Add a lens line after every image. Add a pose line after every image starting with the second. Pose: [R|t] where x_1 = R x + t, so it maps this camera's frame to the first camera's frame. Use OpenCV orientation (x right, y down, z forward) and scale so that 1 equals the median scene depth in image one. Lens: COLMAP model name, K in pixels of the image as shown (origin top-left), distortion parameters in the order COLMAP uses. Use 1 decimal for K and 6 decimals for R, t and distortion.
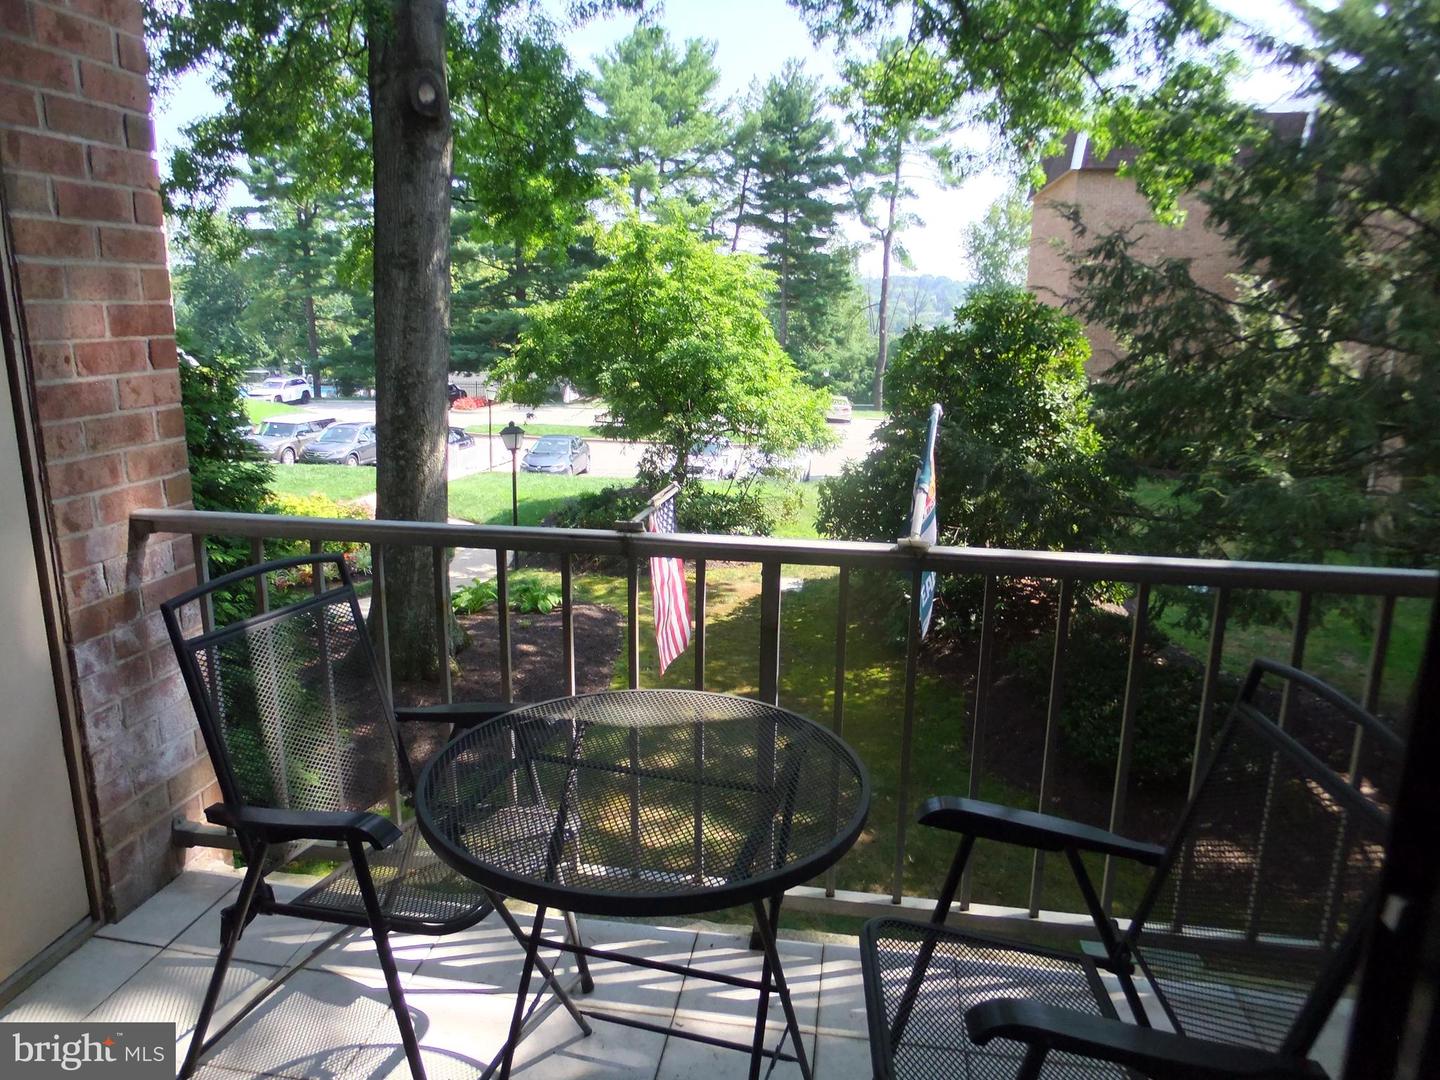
lens RADIAL K [[963.5, 0, 725.0], [0, 963.5, 529.7], [0, 0, 1]] dist [-0.025457, 0.021384]
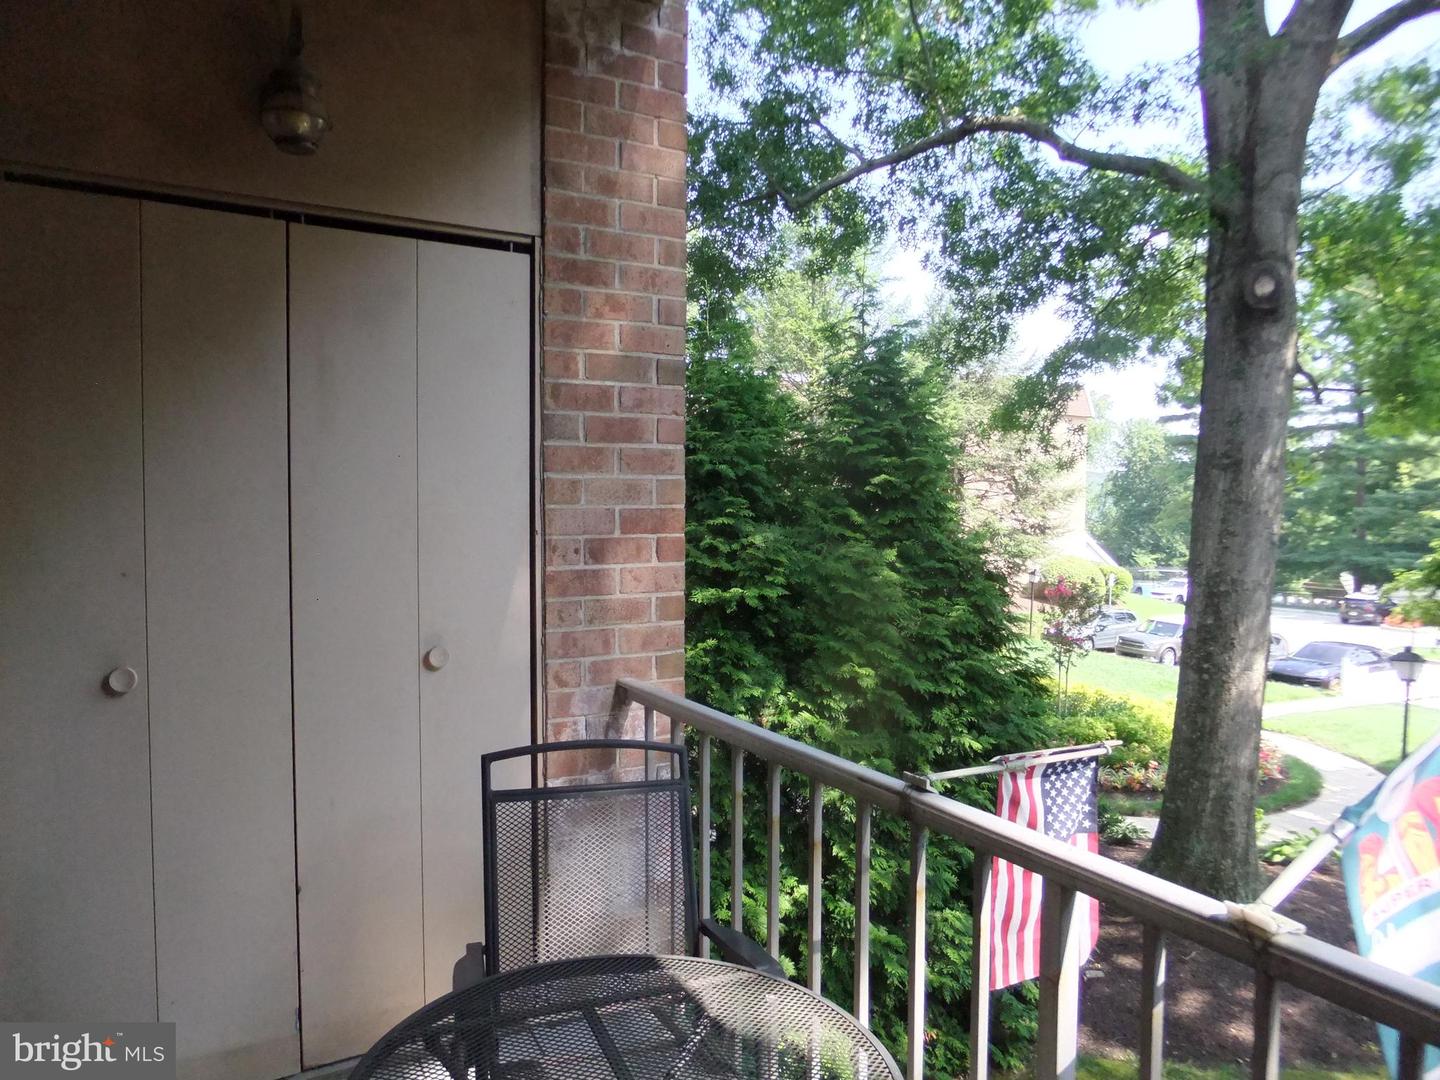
lens RADIAL K [[963.5, 0, 720.0], [0, 963.5, 535.9], [0, 0, 1]] dist [-0.025457, 0.021384]
pose [[0.629190, 0.019331, -0.777011, 0.049691], [-0.173543, 0.977947, -0.116198, -0.009681], [0.757630, 0.207955, 0.618670, 0.041388]]
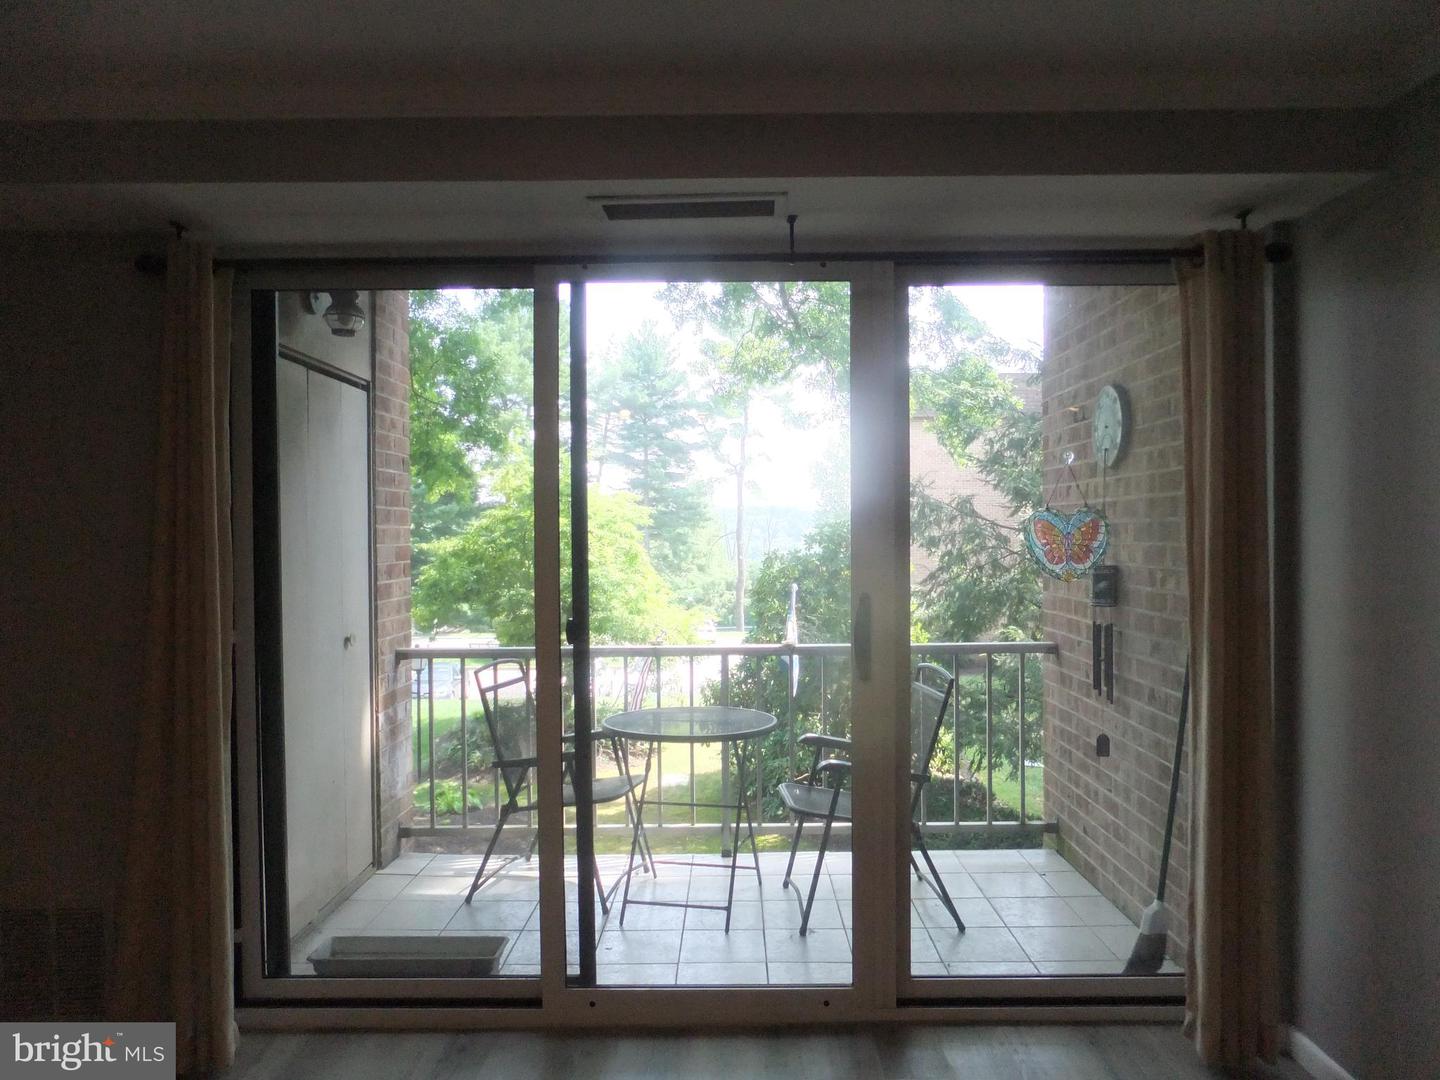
lens RADIAL K [[963.5, 0, 715.8], [0, 963.5, 549.0], [0, 0, 1]] dist [-0.025457, 0.021384]
pose [[0.990609, -0.024548, 0.134506, -0.029243], [0.052624, 0.976422, -0.209356, 0.028846], [-0.126195, 0.214469, 0.968544, -0.131097]]
